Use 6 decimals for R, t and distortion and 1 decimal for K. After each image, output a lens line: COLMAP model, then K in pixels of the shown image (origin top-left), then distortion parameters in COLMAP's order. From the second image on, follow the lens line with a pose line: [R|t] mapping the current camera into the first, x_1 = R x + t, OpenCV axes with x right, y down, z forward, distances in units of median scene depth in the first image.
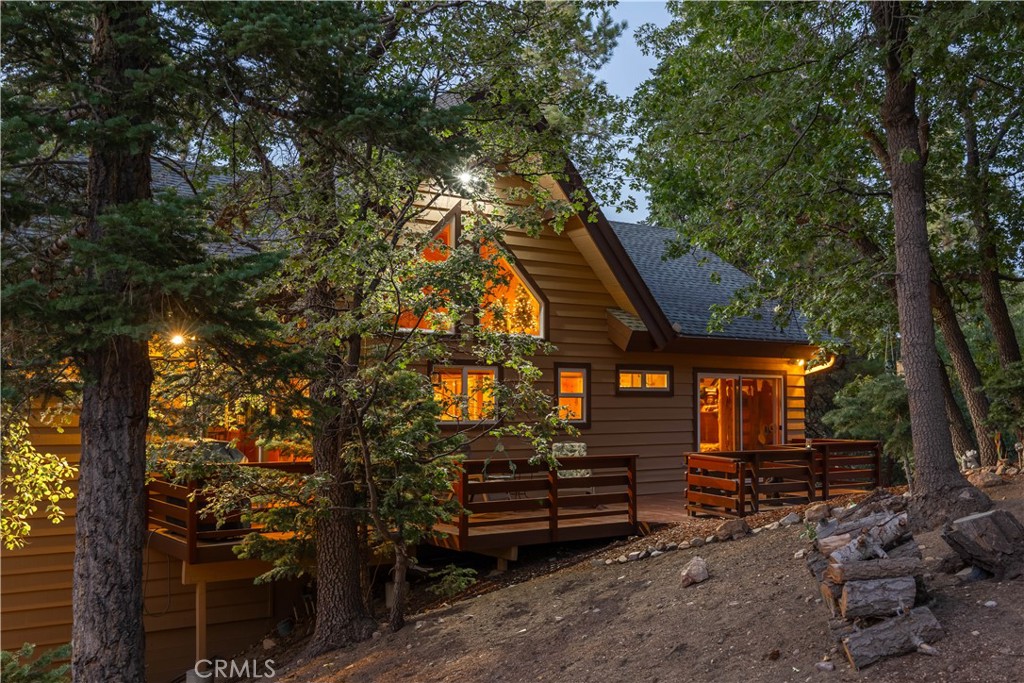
lens RADIAL K [[1046.4, 0, 511.6], [0, 1046.4, 342.7], [0, 0, 1]] dist [-0.007237, 0.000000]
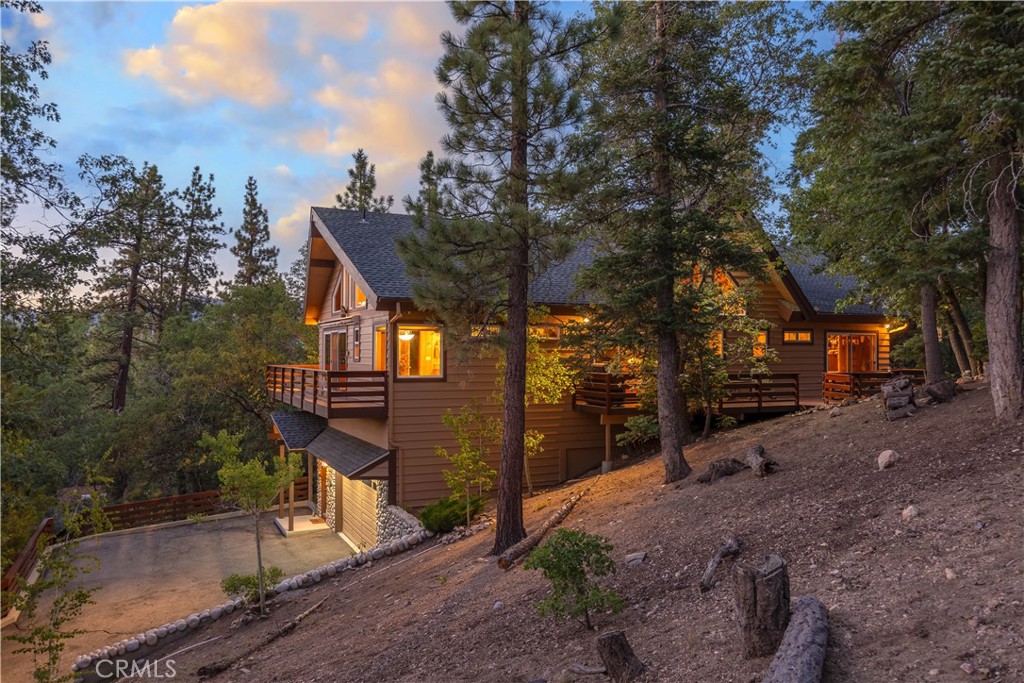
lens RADIAL K [[780.5, 0, 512.7], [0, 780.5, 333.9], [0, 0, 1]] dist [-0.001548, -0.005238]
pose [[0.982162, -0.002411, -0.188020, -0.114213], [0.009289, 0.999319, 0.035706, -0.024244], [0.187805, -0.036815, 0.981516, -0.484142]]
